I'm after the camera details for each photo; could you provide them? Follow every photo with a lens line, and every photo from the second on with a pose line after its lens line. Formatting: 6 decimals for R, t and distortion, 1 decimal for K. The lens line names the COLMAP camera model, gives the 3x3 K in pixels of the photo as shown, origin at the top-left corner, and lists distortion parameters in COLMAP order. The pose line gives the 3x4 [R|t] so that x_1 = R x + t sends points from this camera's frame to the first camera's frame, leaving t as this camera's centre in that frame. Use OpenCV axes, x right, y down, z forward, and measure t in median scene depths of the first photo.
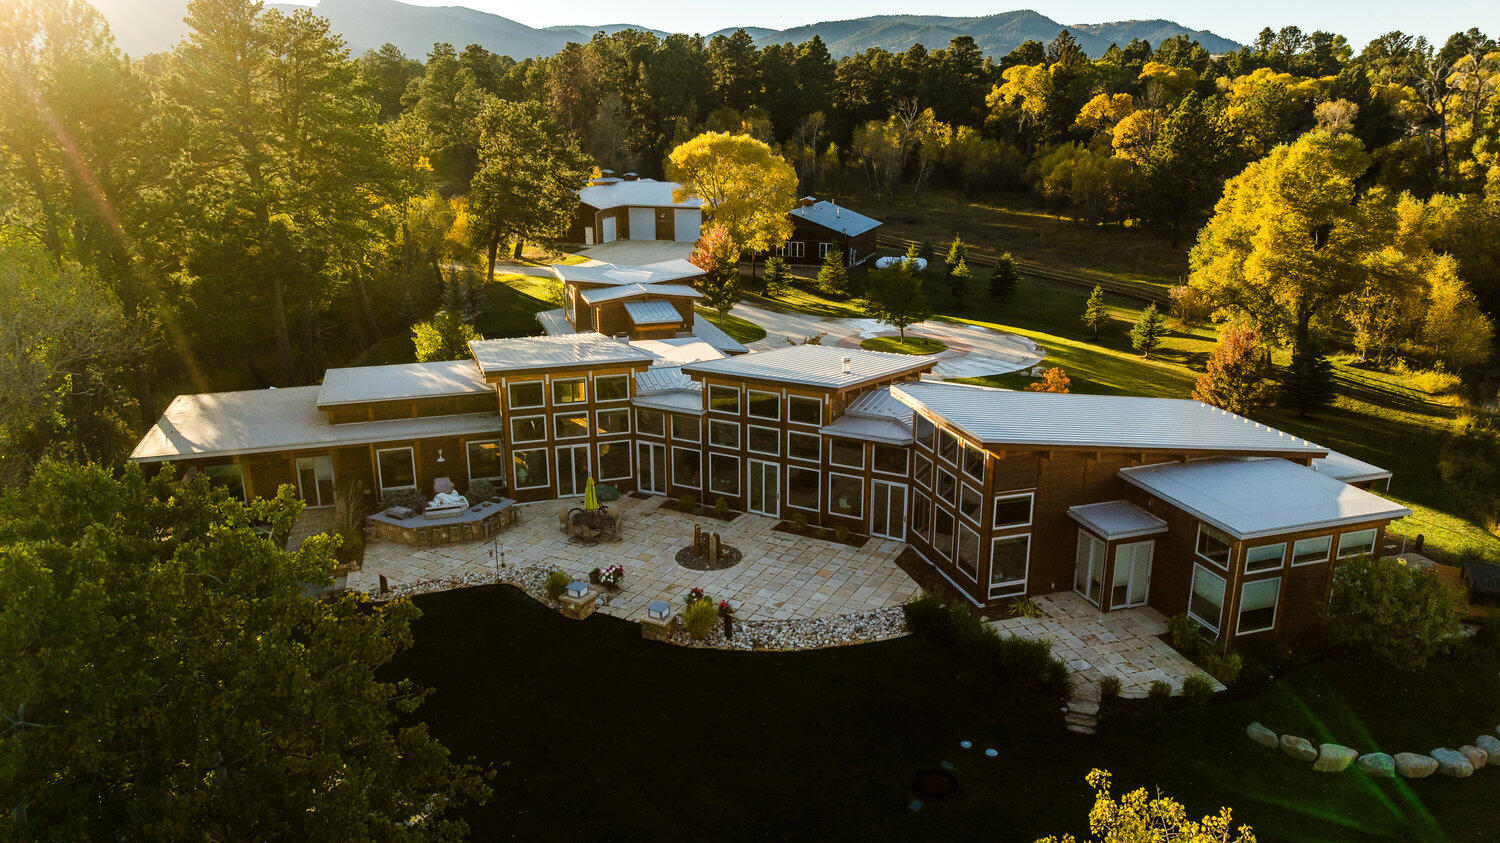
lens RADIAL K [[1020.5, 0, 753.9], [0, 1020.5, 432.6], [0, 0, 1]] dist [-0.080362, 0.078035]
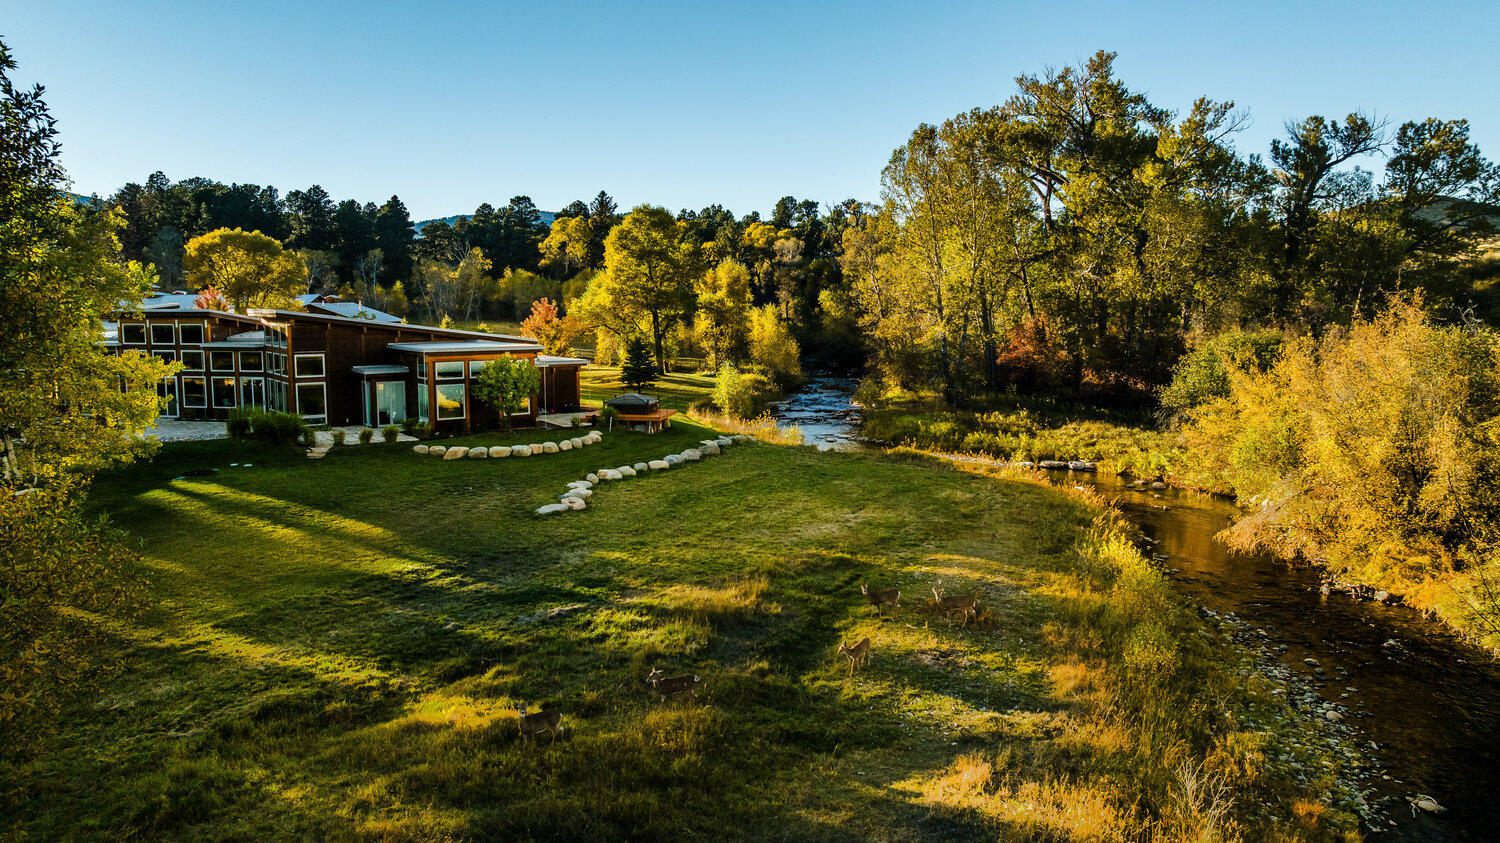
lens RADIAL K [[1020.5, 0, 753.9], [0, 1020.5, 432.6], [0, 0, 1]] dist [-0.080362, 0.078035]
pose [[0.942674, -0.034742, 0.331902, 0.144010], [0.093492, 0.982233, -0.162721, 0.186462], [-0.320351, 0.184423, 0.929173, -0.241399]]
